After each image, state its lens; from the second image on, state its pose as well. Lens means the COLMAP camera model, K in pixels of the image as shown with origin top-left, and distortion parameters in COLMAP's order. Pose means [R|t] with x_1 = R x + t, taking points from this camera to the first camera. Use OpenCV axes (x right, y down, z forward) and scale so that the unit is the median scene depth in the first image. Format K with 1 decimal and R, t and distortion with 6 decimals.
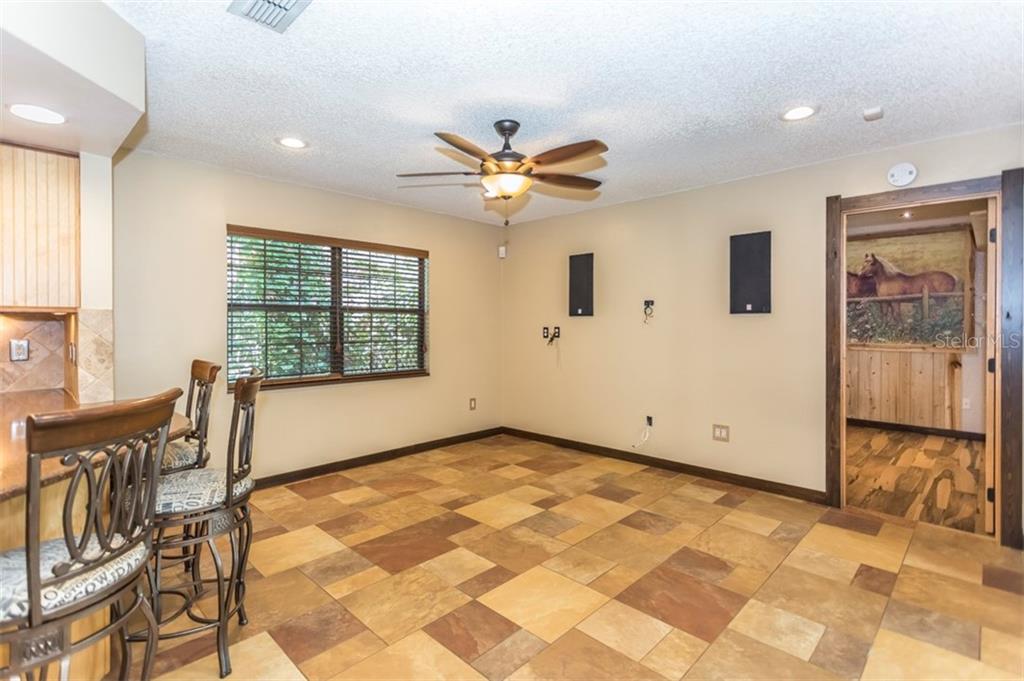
lens RADIAL K [[495.2, 0, 503.3], [0, 495.2, 328.2], [0, 0, 1]] dist [0.007769, 0.001163]
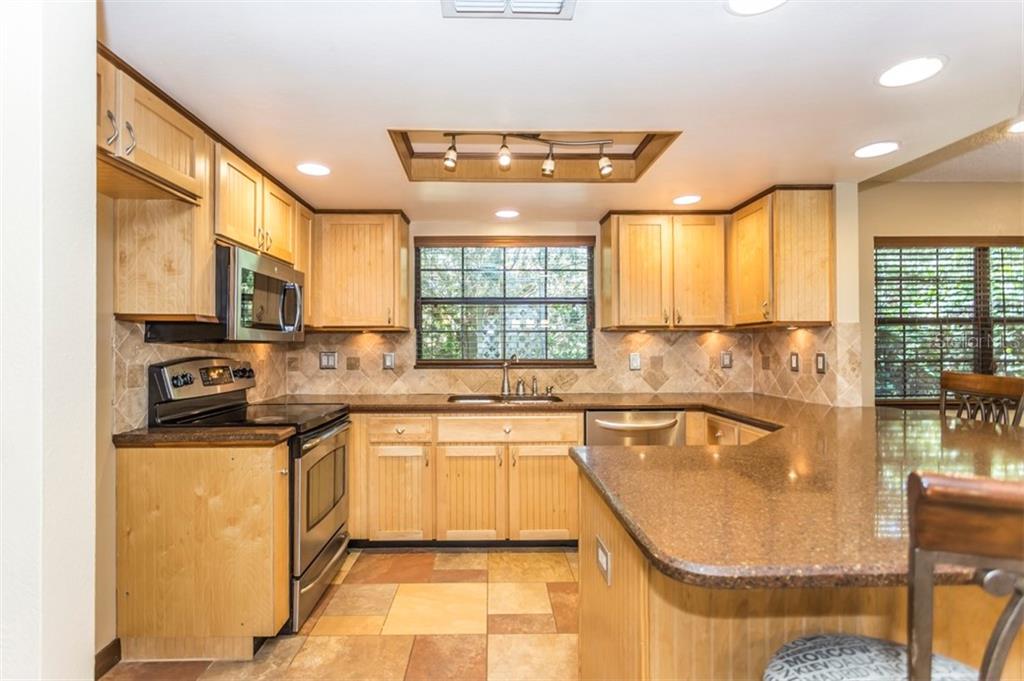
lens RADIAL K [[495.2, 0, 496.3], [0, 495.2, 350.2], [0, 0, 1]] dist [0.007769, 0.001163]
pose [[0.712655, 0.002432, -0.701510, -0.389363], [-0.003841, 0.999993, -0.000435, 0.017691], [0.701504, 0.003005, 0.712659, -0.219894]]
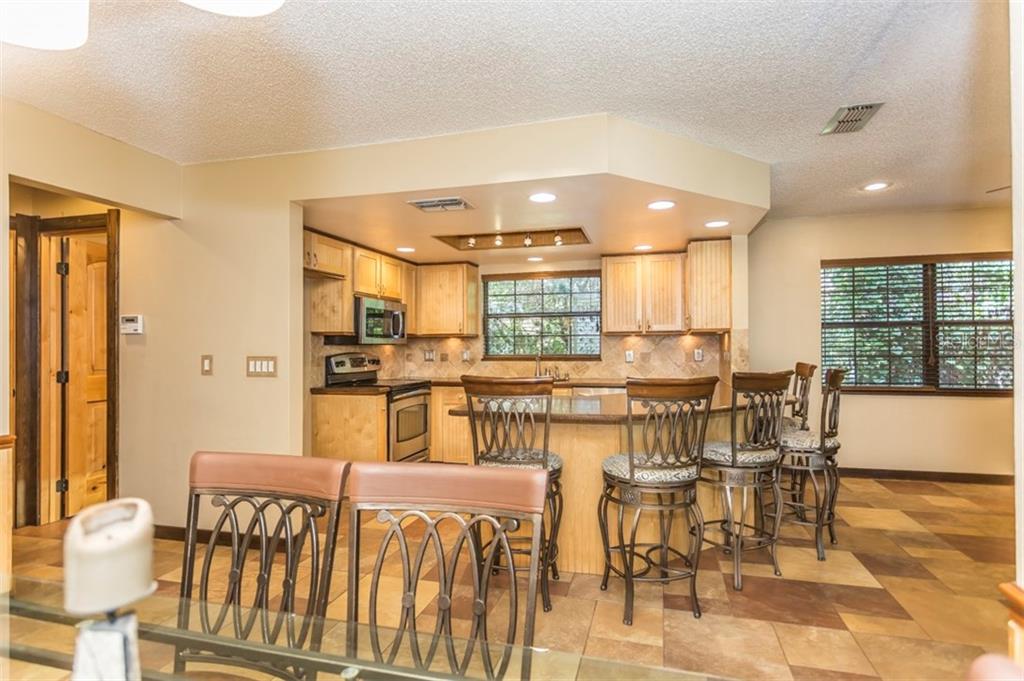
lens RADIAL K [[495.2, 0, 528.0], [0, 495.2, 342.3], [0, 0, 1]] dist [0.007769, 0.001163]
pose [[0.502380, -0.010451, -0.864584, 0.152970], [-0.002233, 0.999908, -0.013384, 0.018147], [0.864644, 0.008655, 0.502310, -0.266285]]
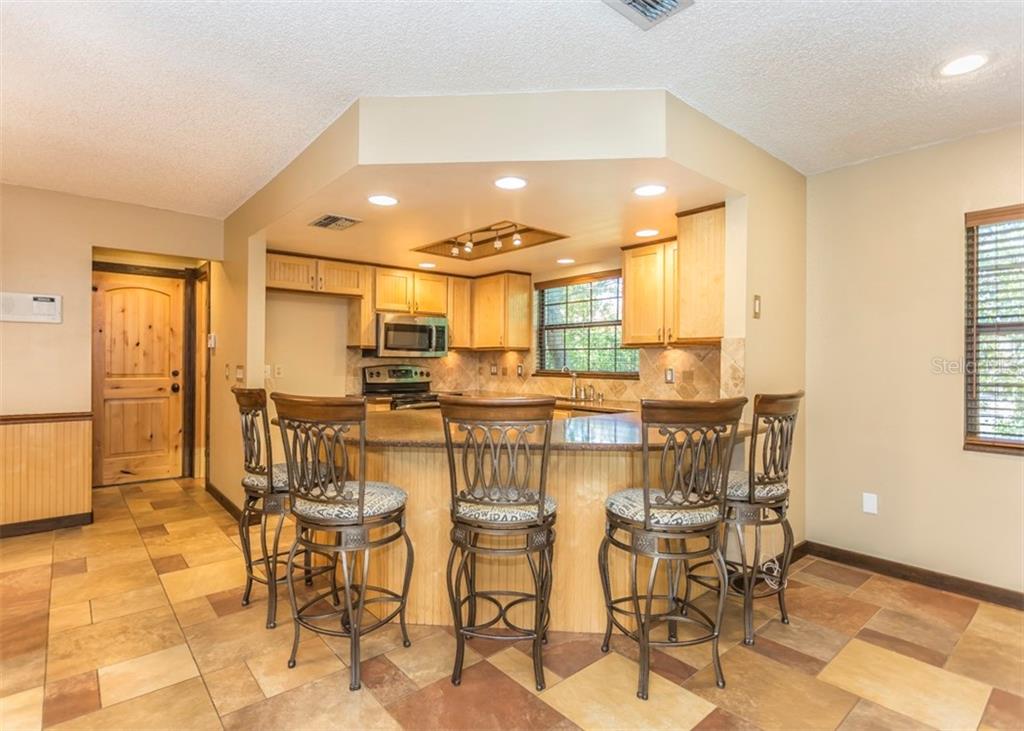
lens RADIAL K [[533.9, 0, 509.2], [0, 533.9, 359.5], [0, 0, 1]] dist [-0.002063, 0.003484]
pose [[-0.100975, -0.006406, -0.994868, 0.272926], [-0.017094, 0.999843, -0.004703, 0.015818], [0.994742, 0.016531, -0.101069, 0.418428]]
